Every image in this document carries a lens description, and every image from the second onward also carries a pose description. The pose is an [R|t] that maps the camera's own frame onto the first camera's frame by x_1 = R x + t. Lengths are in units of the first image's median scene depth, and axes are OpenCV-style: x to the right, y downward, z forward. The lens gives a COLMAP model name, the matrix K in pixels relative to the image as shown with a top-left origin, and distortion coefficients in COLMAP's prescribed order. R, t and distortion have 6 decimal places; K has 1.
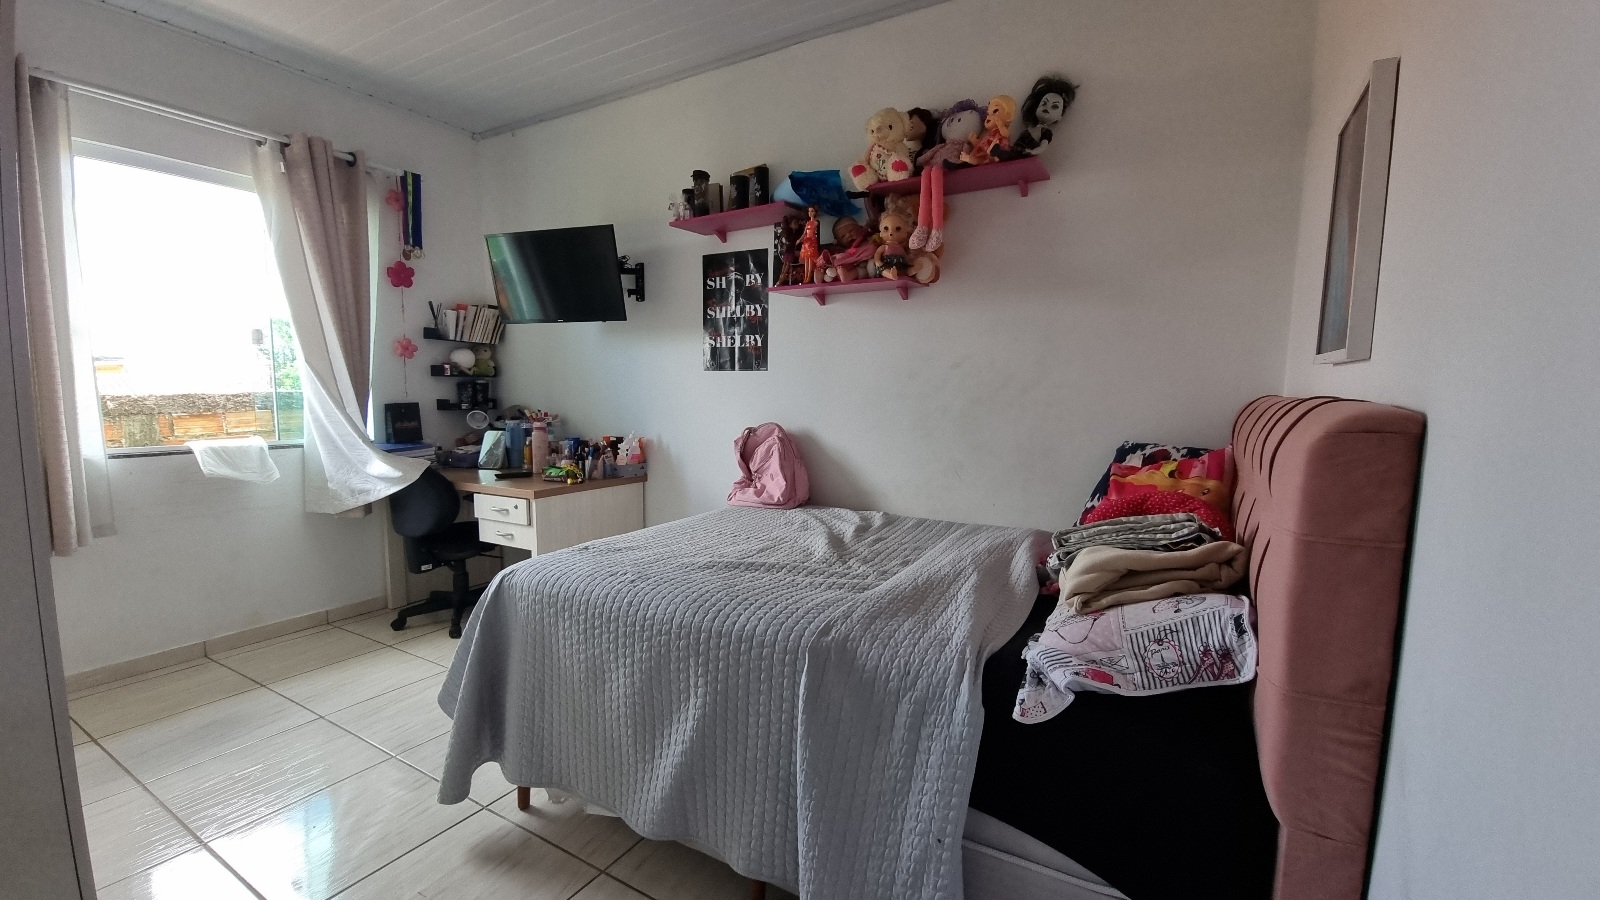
lens RADIAL K [[656.6, 0, 795.6], [0, 656.6, 458.5], [0, 0, 1]] dist [-0.001189, -0.000775]
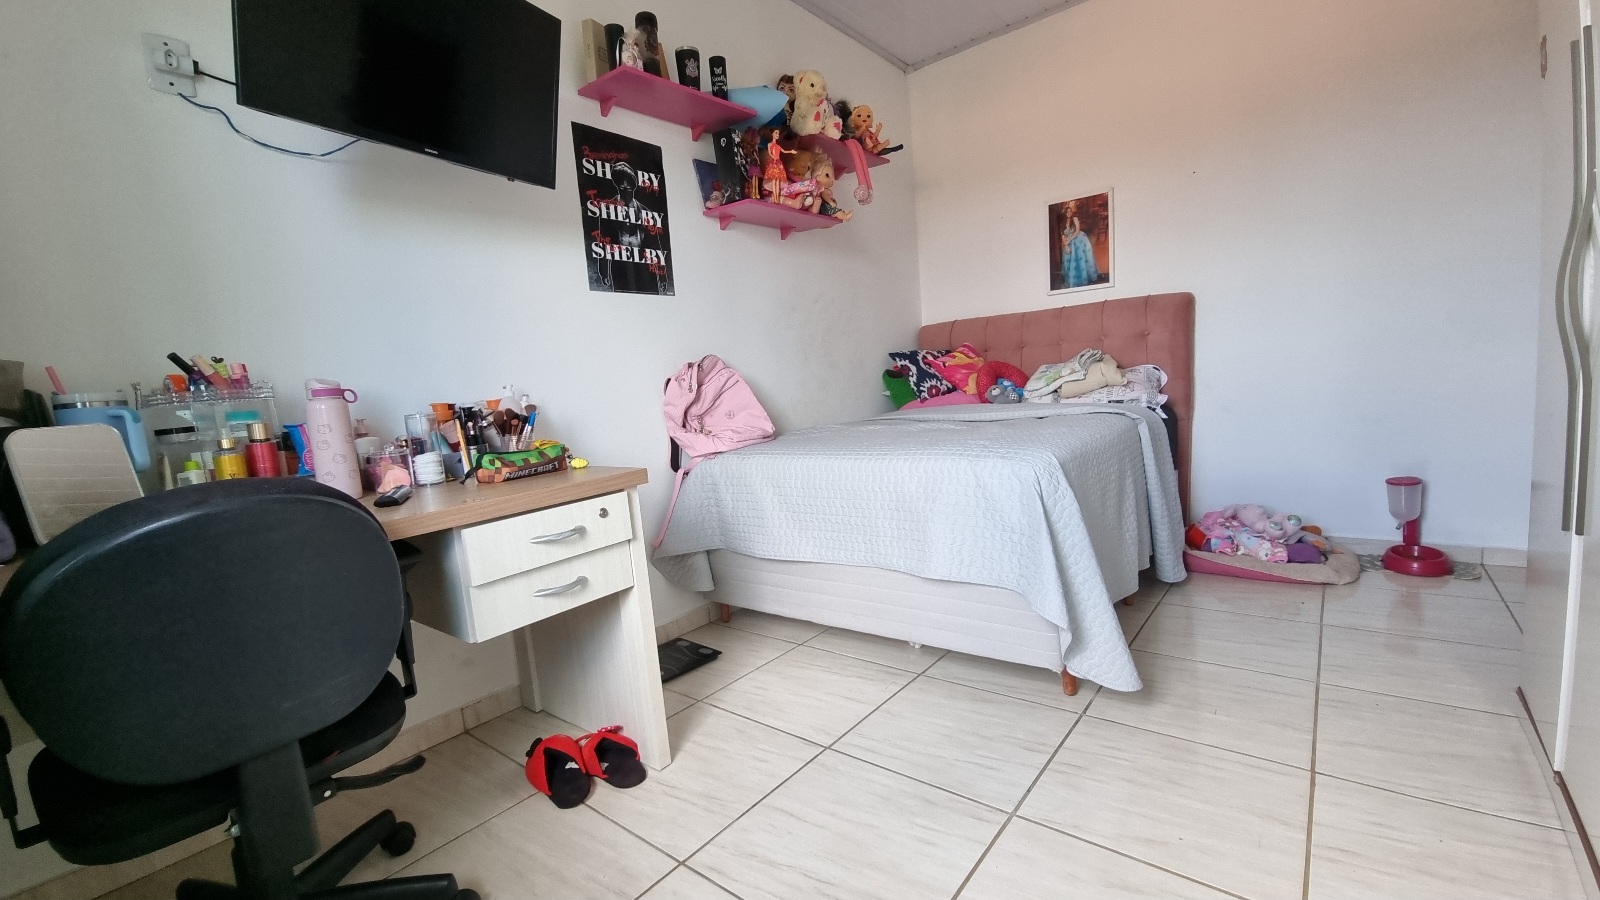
lens RADIAL K [[656.6, 0, 801.1], [0, 656.6, 450.9], [0, 0, 1]] dist [-0.001189, -0.000775]
pose [[0.122045, -0.130906, 0.983854, -0.867458], [0.171350, 0.979159, 0.109025, -0.002834], [-0.977622, 0.155277, 0.141933, 0.743532]]
